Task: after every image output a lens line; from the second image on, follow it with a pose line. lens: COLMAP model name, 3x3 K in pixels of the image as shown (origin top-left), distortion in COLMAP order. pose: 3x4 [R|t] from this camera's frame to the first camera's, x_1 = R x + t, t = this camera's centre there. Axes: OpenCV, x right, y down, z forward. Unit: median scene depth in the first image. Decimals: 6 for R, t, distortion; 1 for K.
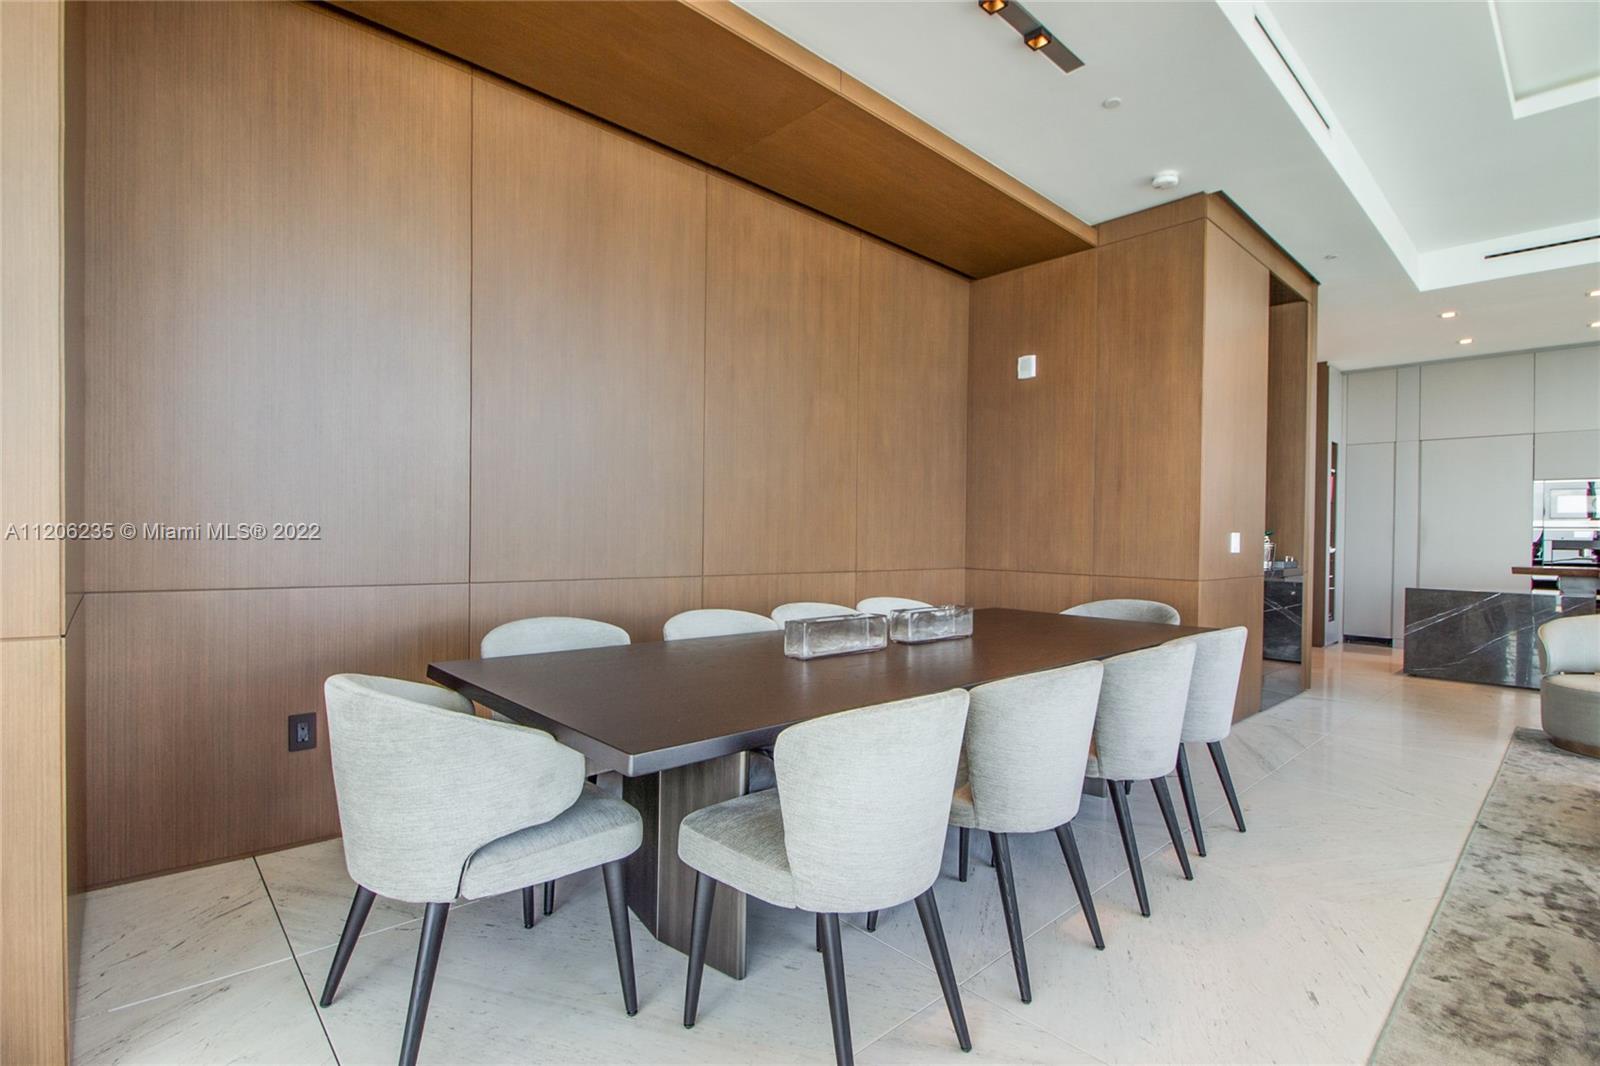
lens RADIAL K [[747.7, 0, 834.6], [0, 747.7, 543.3], [0, 0, 1]] dist [0.004473, -0.000726]
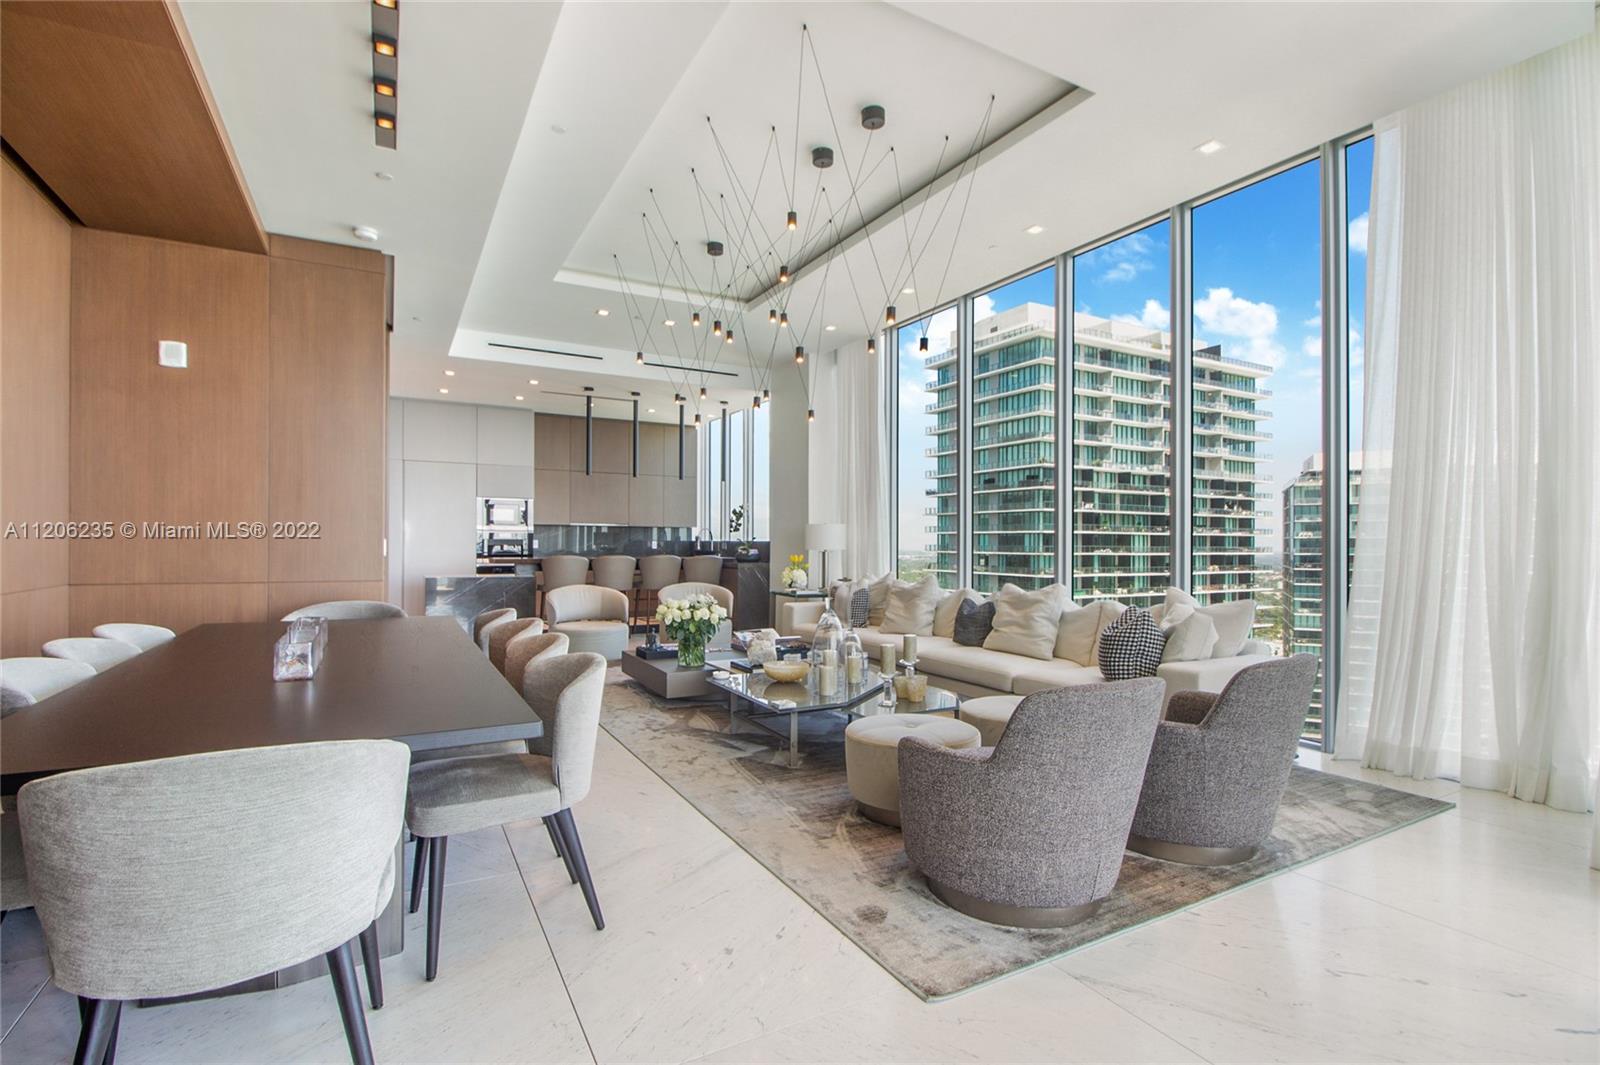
lens RADIAL K [[747.7, 0, 803.7], [0, 747.7, 539.6], [0, 0, 1]] dist [0.004473, -0.000726]
pose [[0.251420, -0.008454, 0.967841, -0.421360], [0.001186, 0.999964, 0.008427, -0.021744], [-0.967877, -0.000971, 0.251421, 0.051443]]
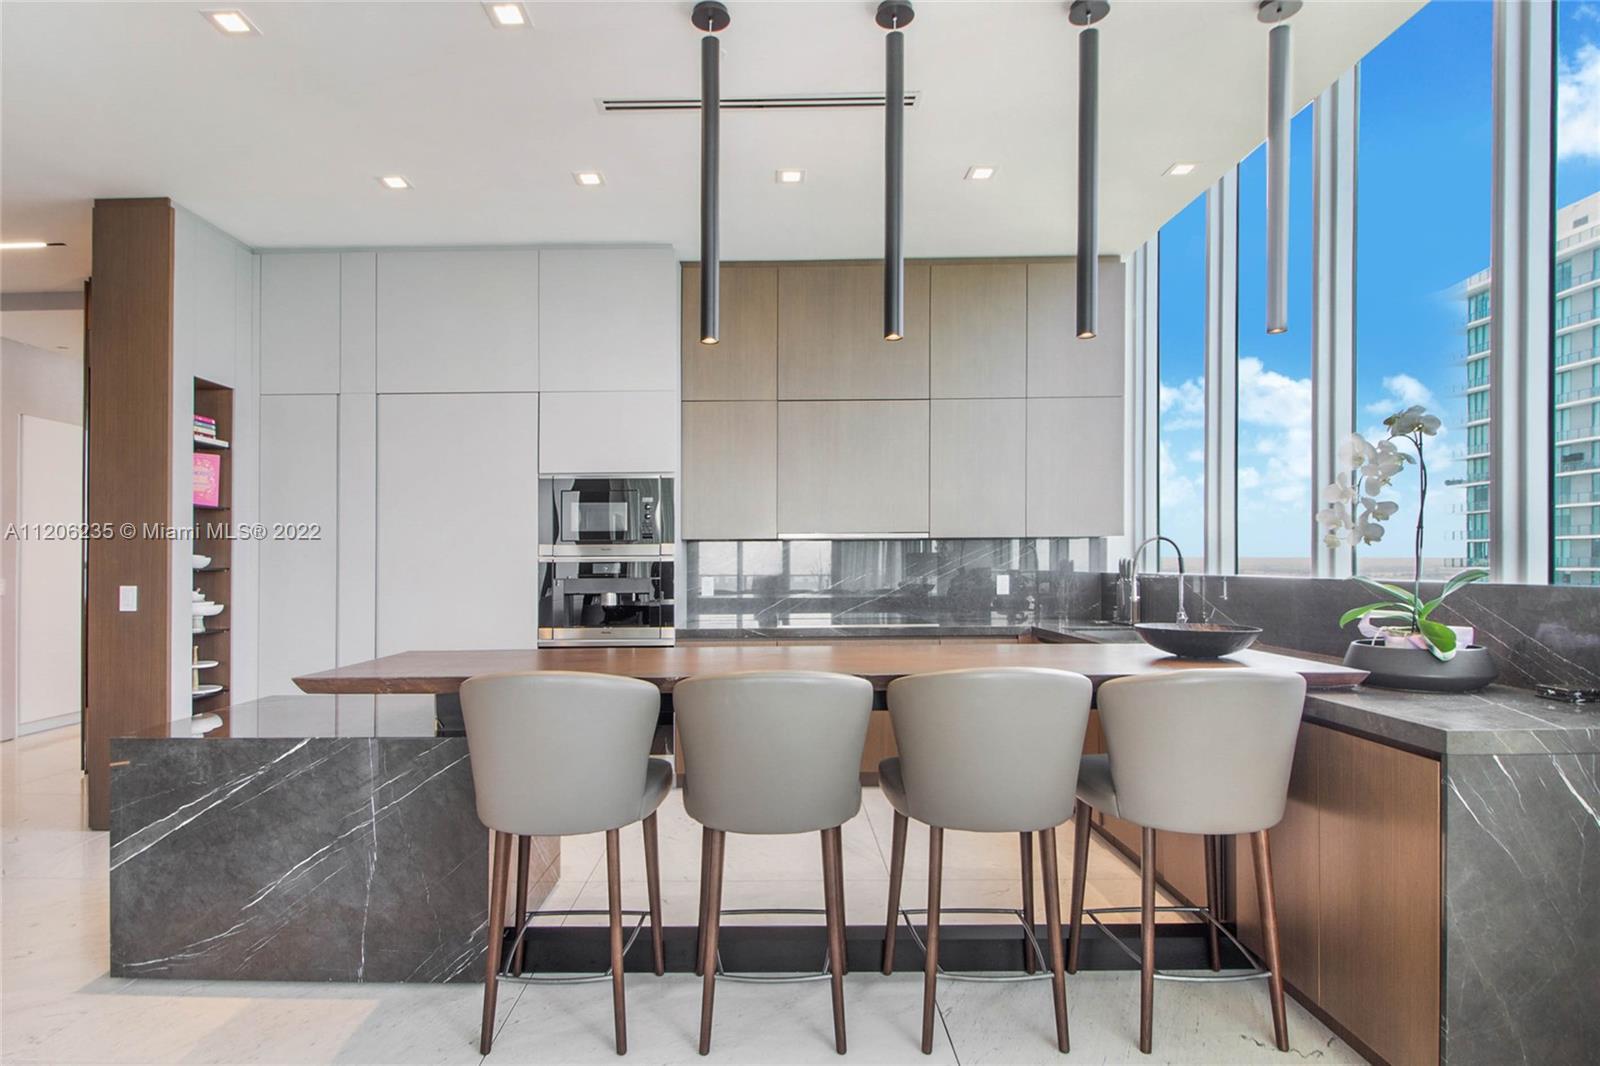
lens RADIAL K [[747.7, 0, 794.5], [0, 747.7, 539.4], [0, 0, 1]] dist [0.004473, -0.000726]
pose [[0.699197, -0.000804, 0.714928, 0.926507], [0.021223, 0.999582, -0.019632, -0.026988], [-0.714614, 0.028899, 0.698922, 0.649294]]
